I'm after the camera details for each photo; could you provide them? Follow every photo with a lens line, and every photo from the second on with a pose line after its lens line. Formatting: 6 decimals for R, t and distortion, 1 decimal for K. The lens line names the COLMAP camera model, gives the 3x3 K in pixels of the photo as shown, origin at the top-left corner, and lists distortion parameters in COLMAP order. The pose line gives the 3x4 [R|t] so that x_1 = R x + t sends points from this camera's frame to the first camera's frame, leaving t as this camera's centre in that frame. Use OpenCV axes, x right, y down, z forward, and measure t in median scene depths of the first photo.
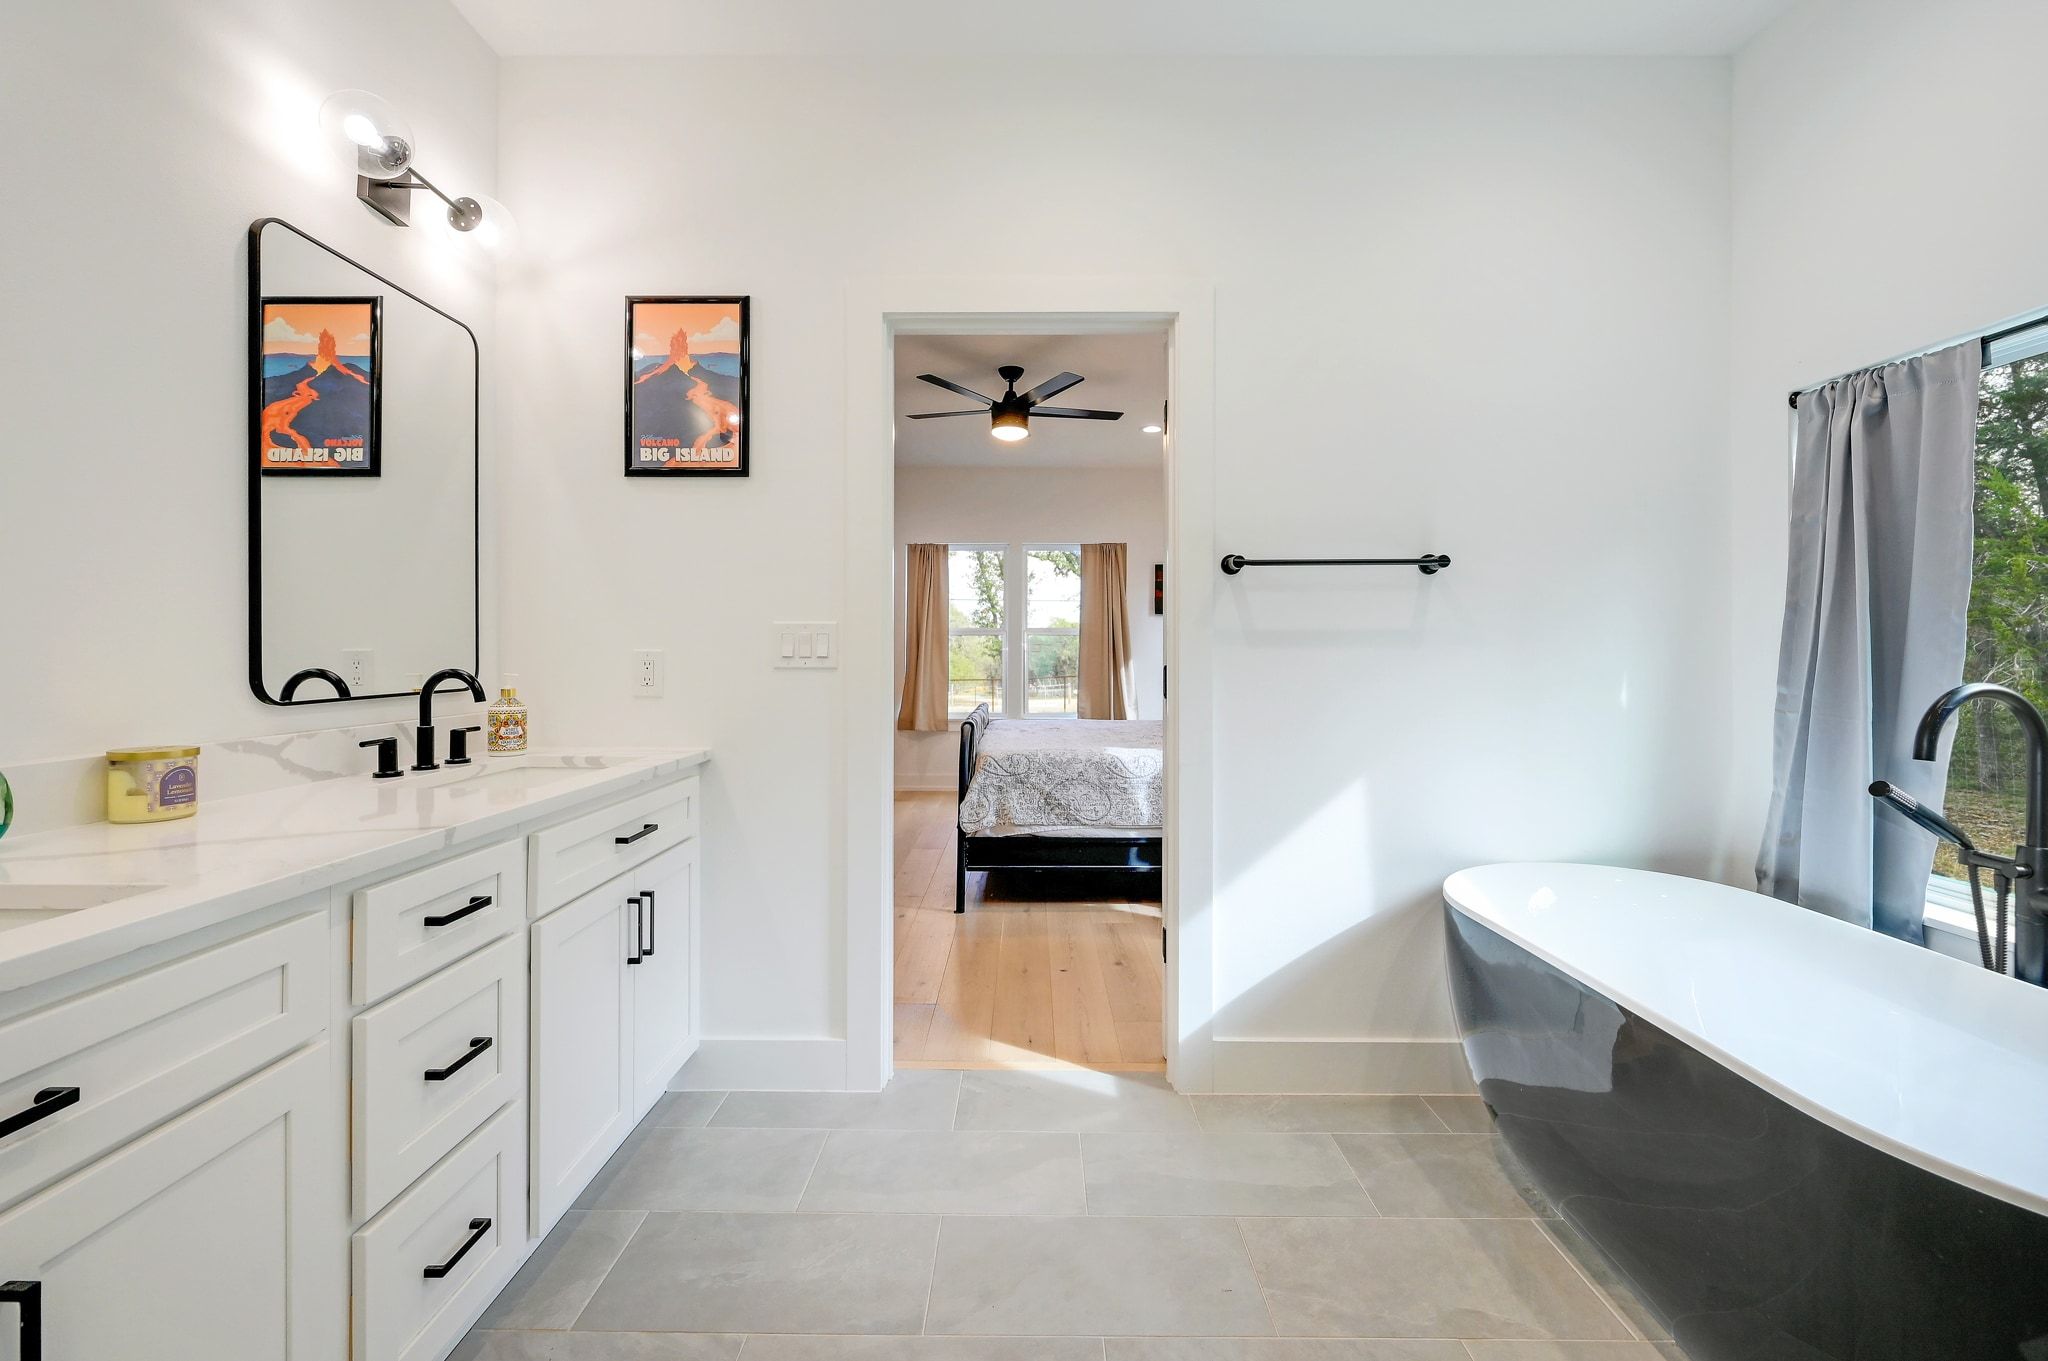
lens RADIAL K [[836.1, 0, 1036.4], [0, 836.1, 640.0], [0, 0, 1]] dist [0.010986, 0.000223]
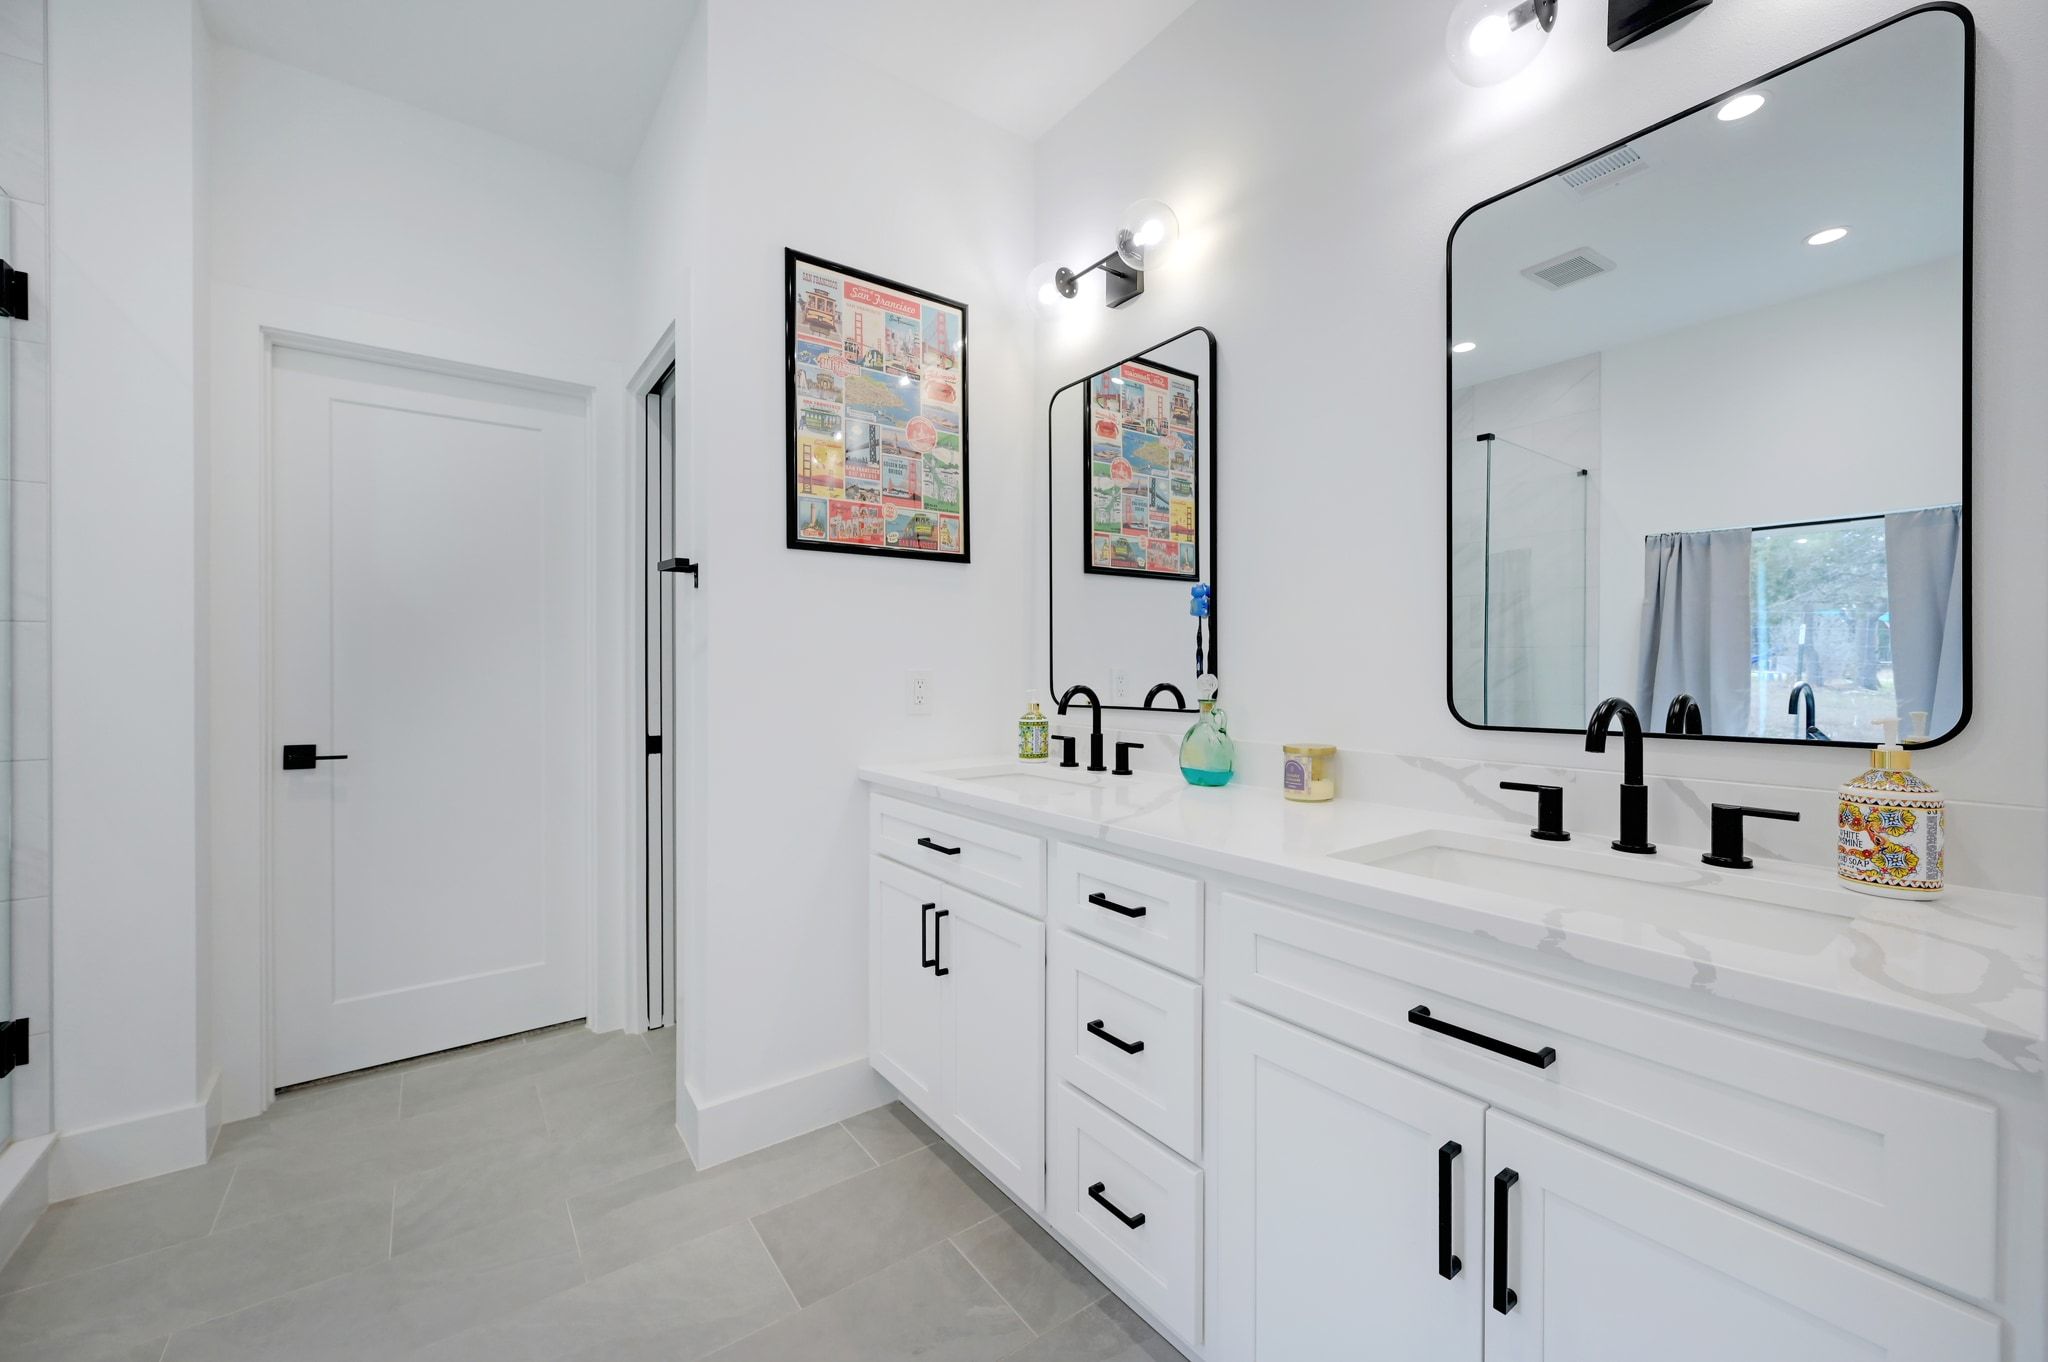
lens RADIAL K [[836.1, 0, 1032.1], [0, 836.1, 693.7], [0, 0, 1]] dist [0.010986, 0.000223]
pose [[-0.799989, 0.020493, -0.599665, 0.057705], [0.009509, 0.999724, 0.021480, 0.018725], [0.599939, 0.011481, -0.799963, 1.800849]]
